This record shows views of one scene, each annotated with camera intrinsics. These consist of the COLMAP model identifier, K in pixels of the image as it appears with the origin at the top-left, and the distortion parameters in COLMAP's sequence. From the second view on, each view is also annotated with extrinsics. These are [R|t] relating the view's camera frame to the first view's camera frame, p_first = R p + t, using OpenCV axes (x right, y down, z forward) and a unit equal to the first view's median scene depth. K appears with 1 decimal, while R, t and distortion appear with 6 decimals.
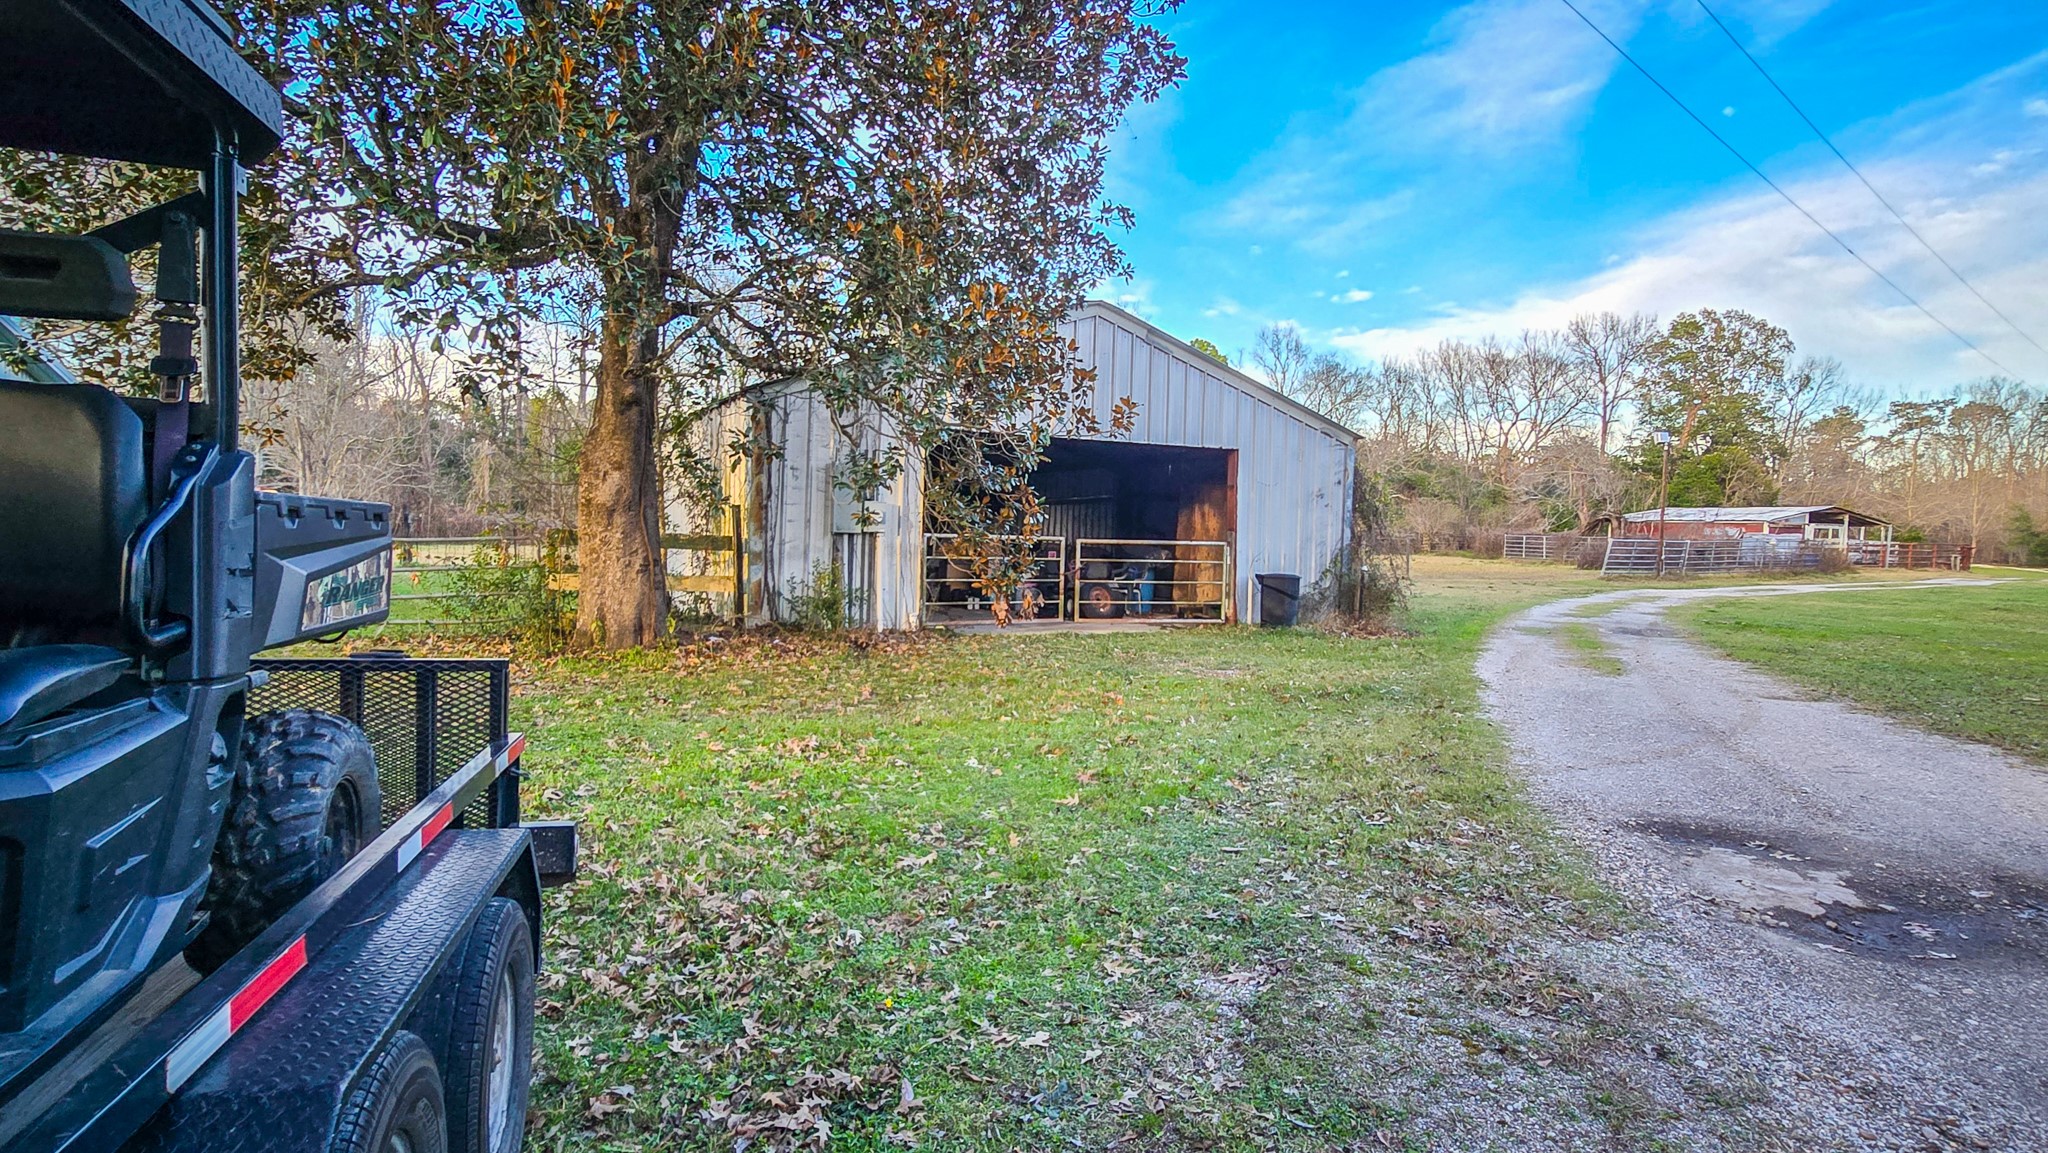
lens RADIAL K [[1087.4, 0, 1016.5], [0, 1087.4, 582.0], [0, 0, 1]] dist [-0.004100, 0.001203]
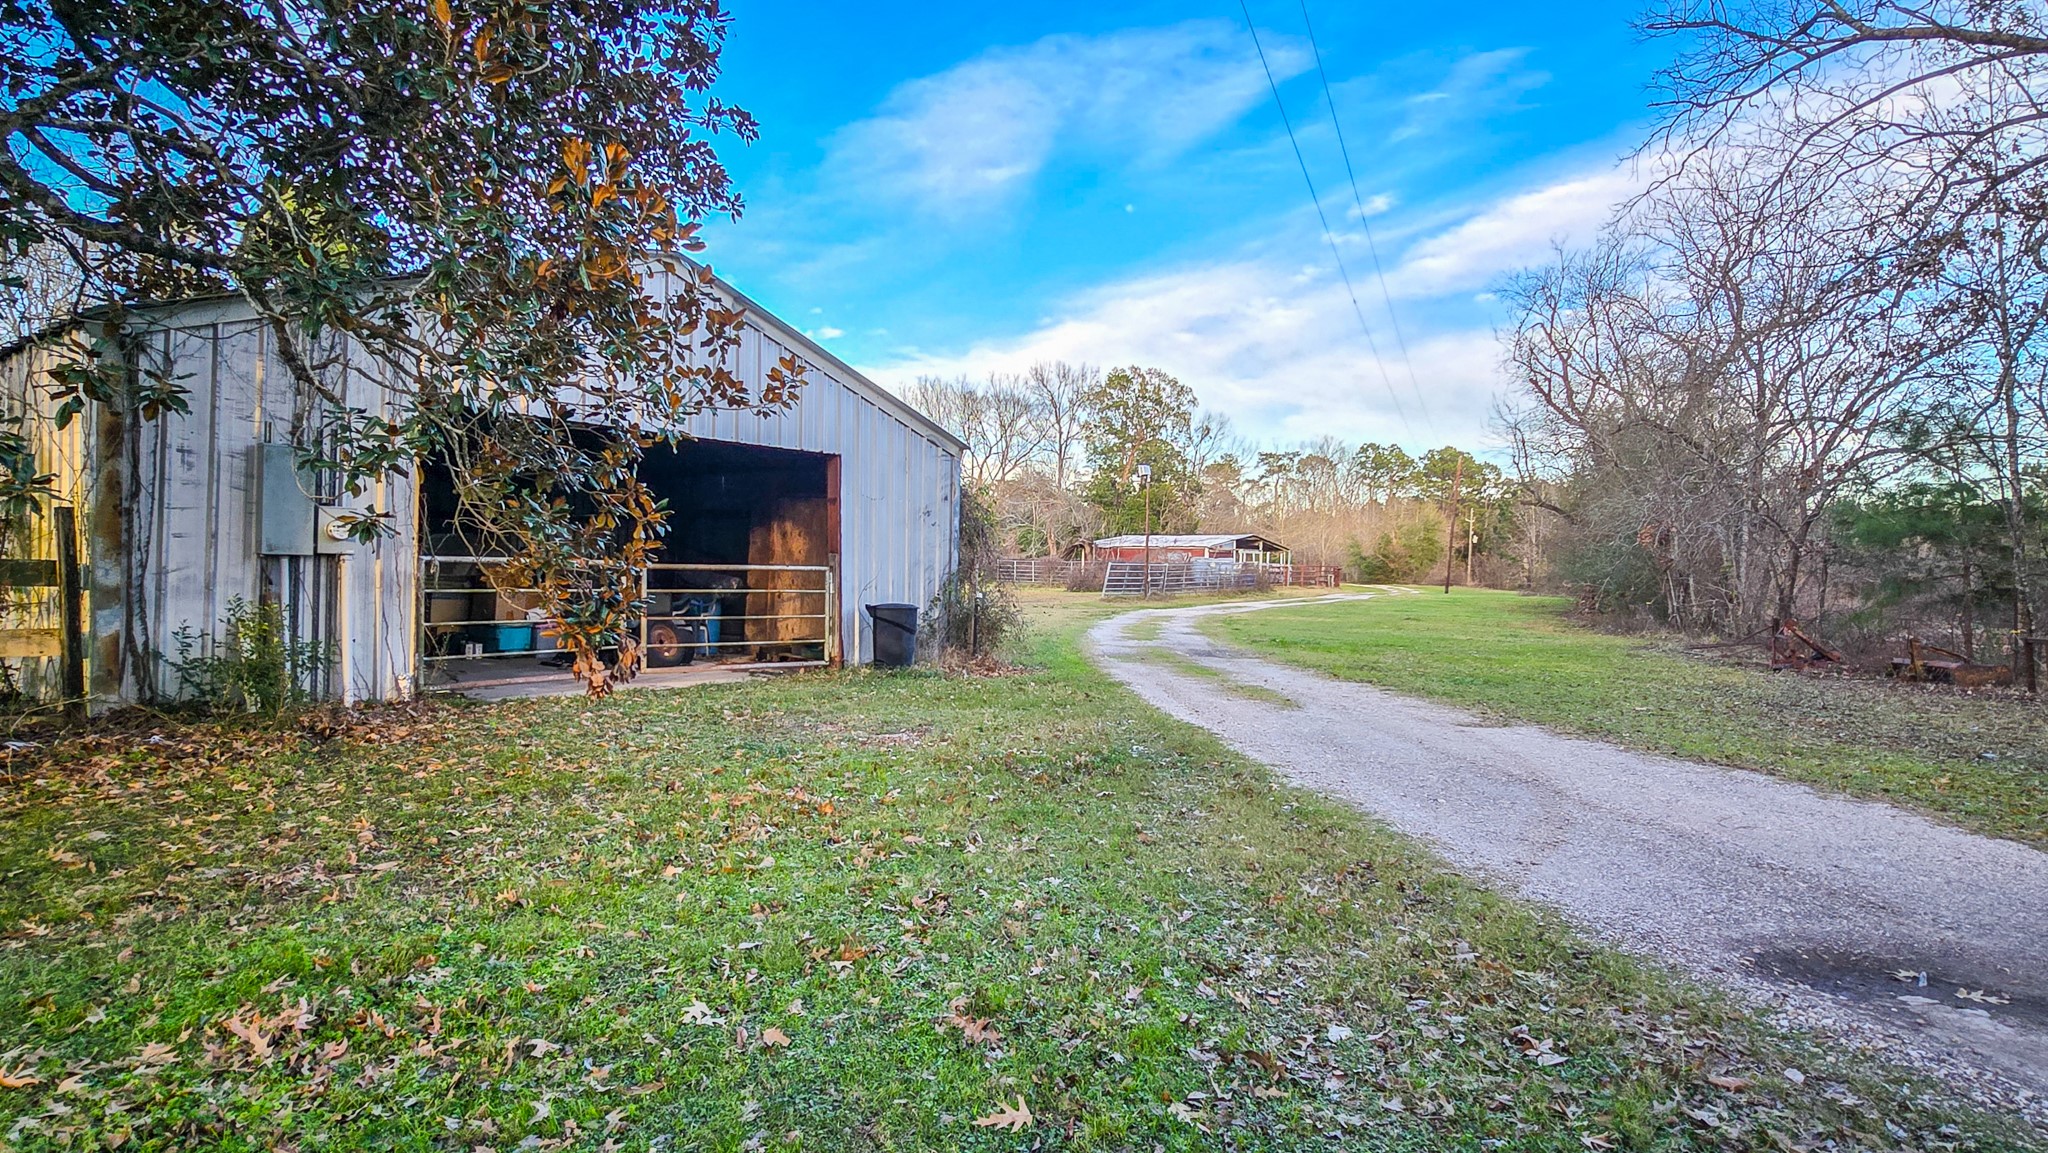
lens RADIAL K [[1087.4, 0, 1016.5], [0, 1087.4, 582.0], [0, 0, 1]] dist [-0.004100, 0.001203]
pose [[0.890880, -0.012054, 0.454078, -0.052503], [0.023010, 0.999562, -0.018609, -0.006244], [-0.453655, 0.027027, 0.890767, 0.194001]]
